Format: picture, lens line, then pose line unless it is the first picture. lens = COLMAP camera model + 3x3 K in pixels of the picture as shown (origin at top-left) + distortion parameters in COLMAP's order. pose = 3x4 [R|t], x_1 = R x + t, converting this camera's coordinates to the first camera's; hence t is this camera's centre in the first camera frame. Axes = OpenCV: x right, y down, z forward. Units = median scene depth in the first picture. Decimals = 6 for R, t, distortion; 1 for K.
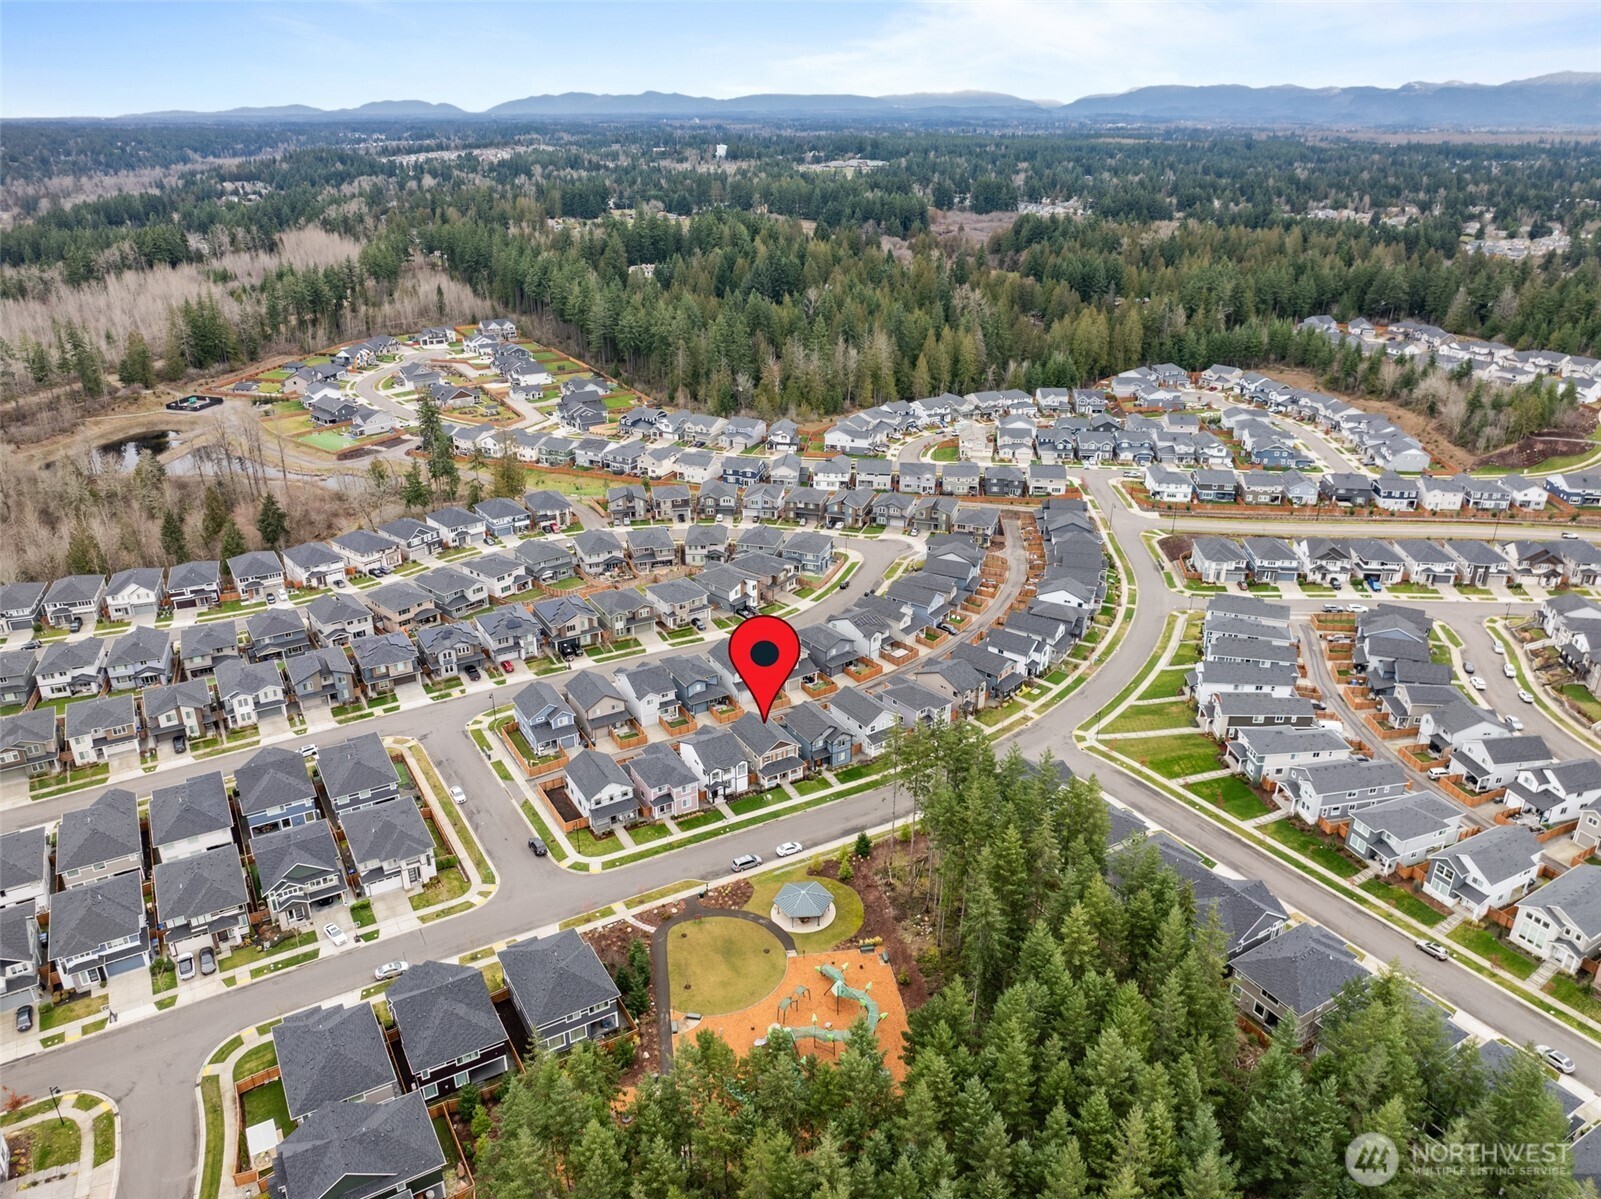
lens RADIAL K [[1131.5, 0, 800.5], [0, 1131.5, 599.5], [0, 0, 1]] dist [-0.039982, -0.002823]
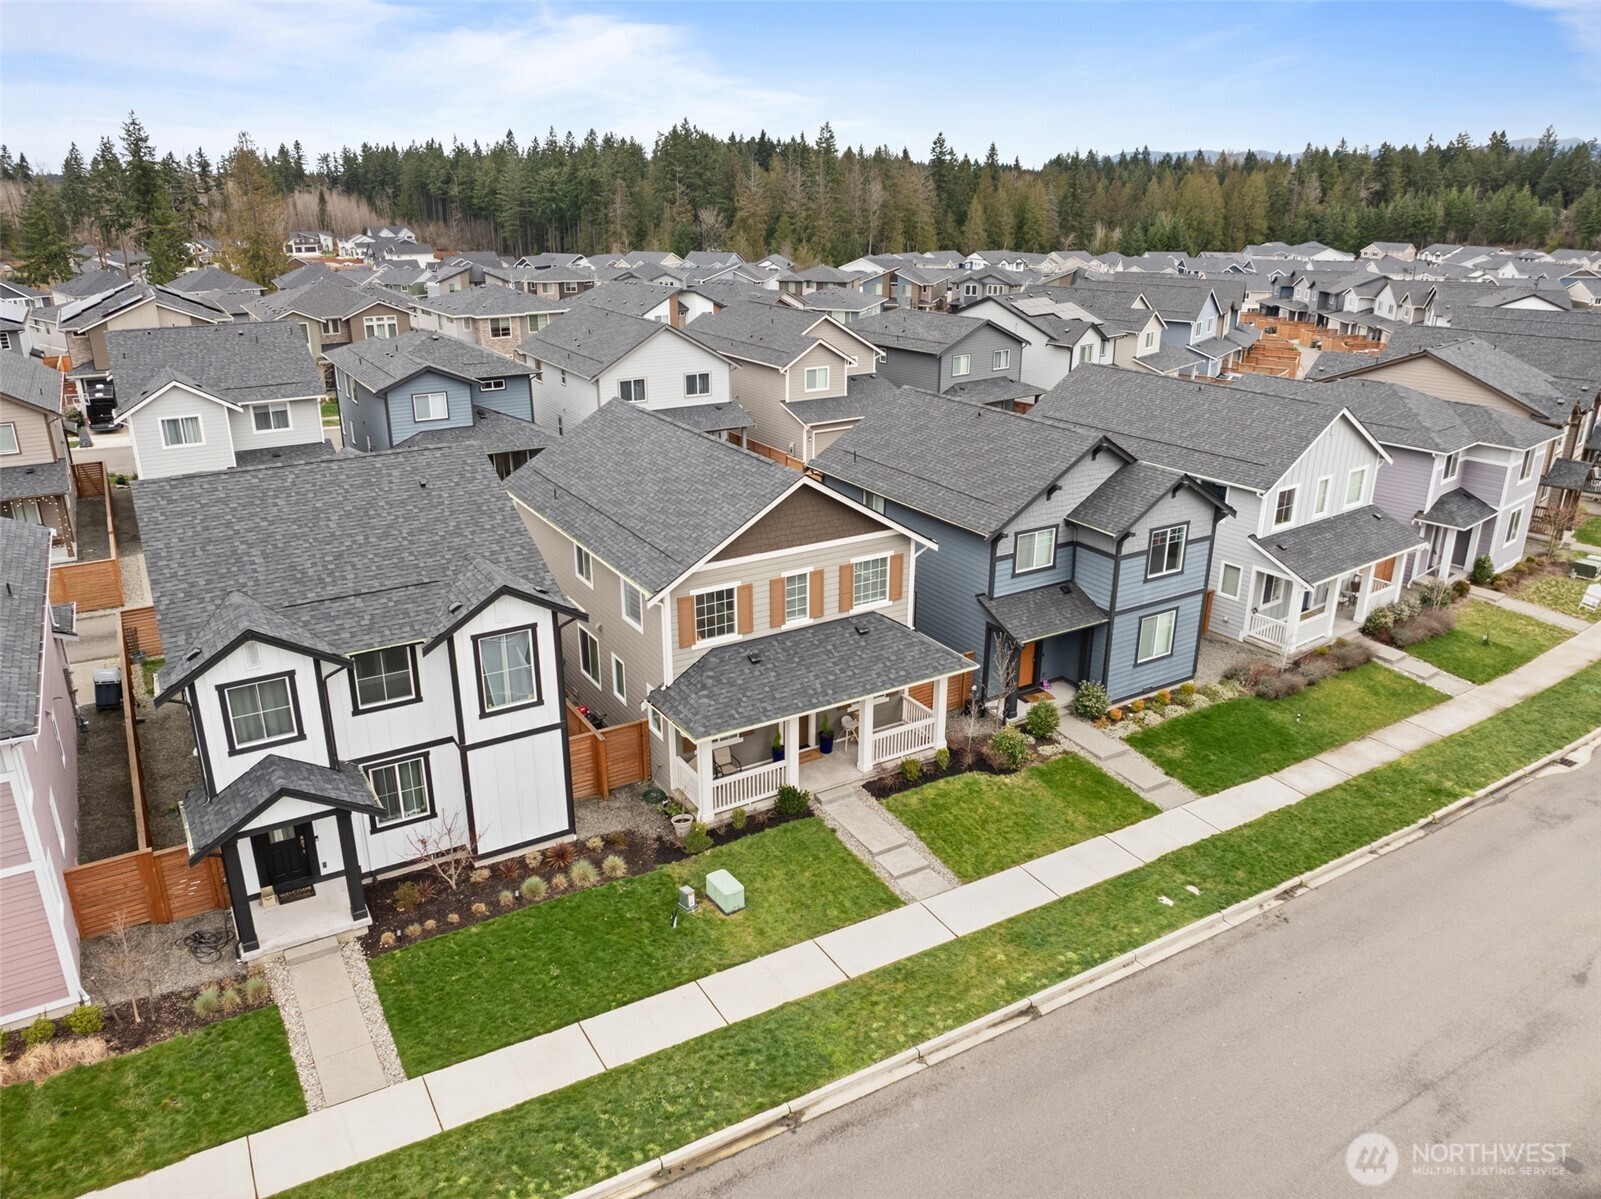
lens RADIAL K [[1131.5, 0, 800.5], [0, 1131.5, 599.5], [0, 0, 1]] dist [-0.039982, -0.002823]
pose [[0.999886, -0.004259, 0.014473, -0.020209], [0.005026, 0.998560, -0.053410, 0.145320], [-0.014225, 0.053477, 0.998468, 0.850395]]
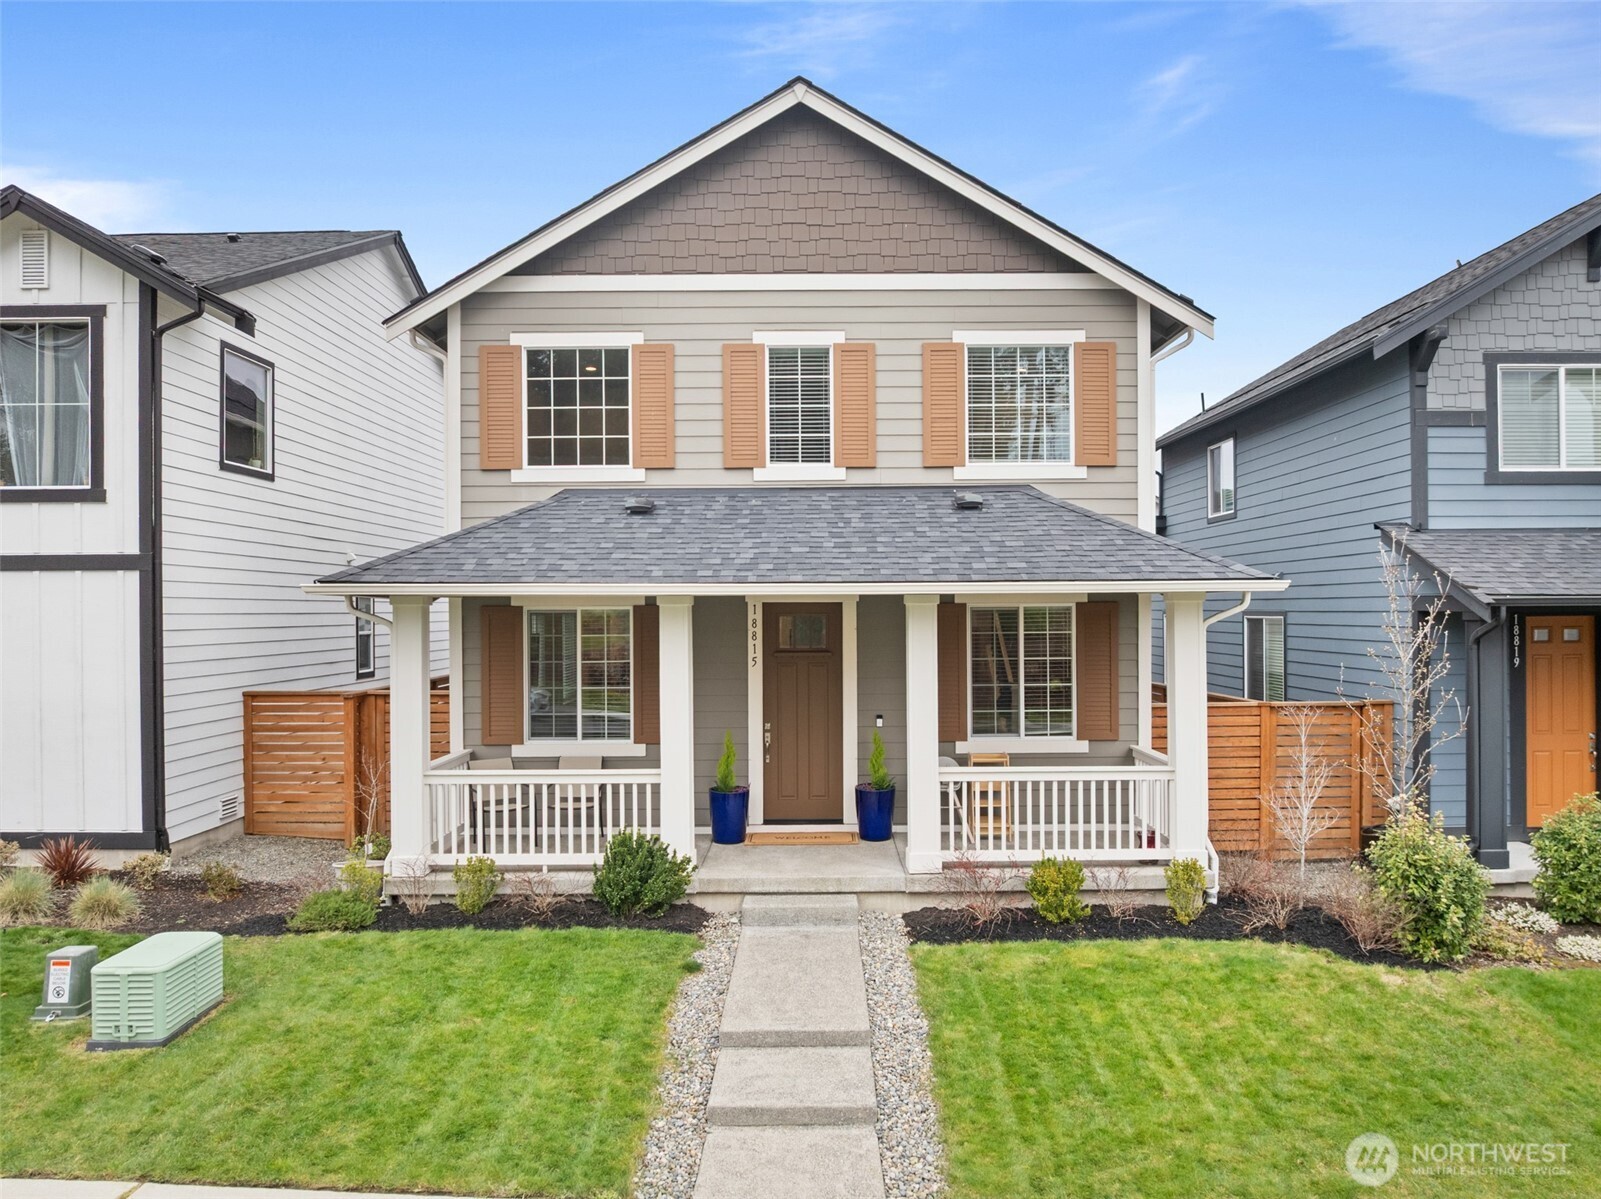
lens RADIAL K [[1181.5, 0, 800.5], [0, 1181.5, 599.5], [0, 0, 1]] dist [-0.041304, -0.000398]
pose [[0.863079, -0.007447, -0.505014, 0.014299], [-0.198506, 0.914425, -0.352735, 0.169598], [0.464424, 0.404687, 0.787743, 0.955620]]
